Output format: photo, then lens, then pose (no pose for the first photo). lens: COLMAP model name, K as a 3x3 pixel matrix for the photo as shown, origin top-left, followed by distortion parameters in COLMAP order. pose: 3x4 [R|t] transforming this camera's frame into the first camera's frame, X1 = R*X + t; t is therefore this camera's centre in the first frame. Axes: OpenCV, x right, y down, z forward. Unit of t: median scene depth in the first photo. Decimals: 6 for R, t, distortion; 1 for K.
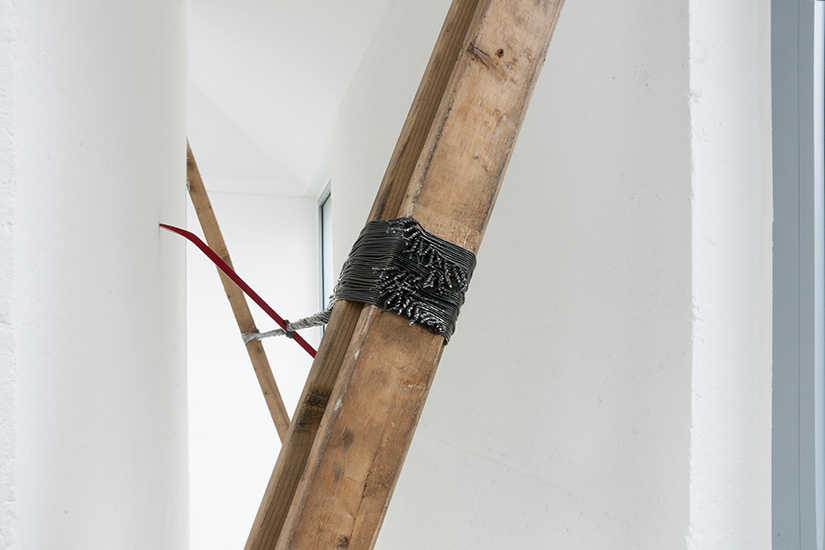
lens RADIAL K [[643.1, 0, 411.6], [0, 643.1, 278.3], [0, 0, 1]] dist [0.000264, 0.000005]
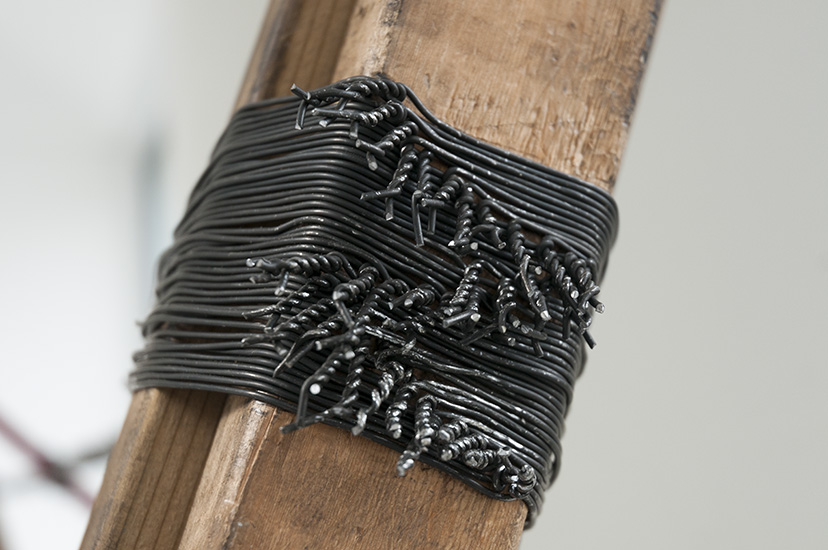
lens RADIAL K [[1698.0, 0, 414.9], [0, 1698.0, 270.0], [0, 0, 1]] dist [0.431824, 0.000000]
pose [[0.998435, -0.051955, 0.020699, -0.006456], [0.052403, 0.998390, -0.021732, 0.005736], [-0.019537, 0.022783, 0.999550, 0.282532]]
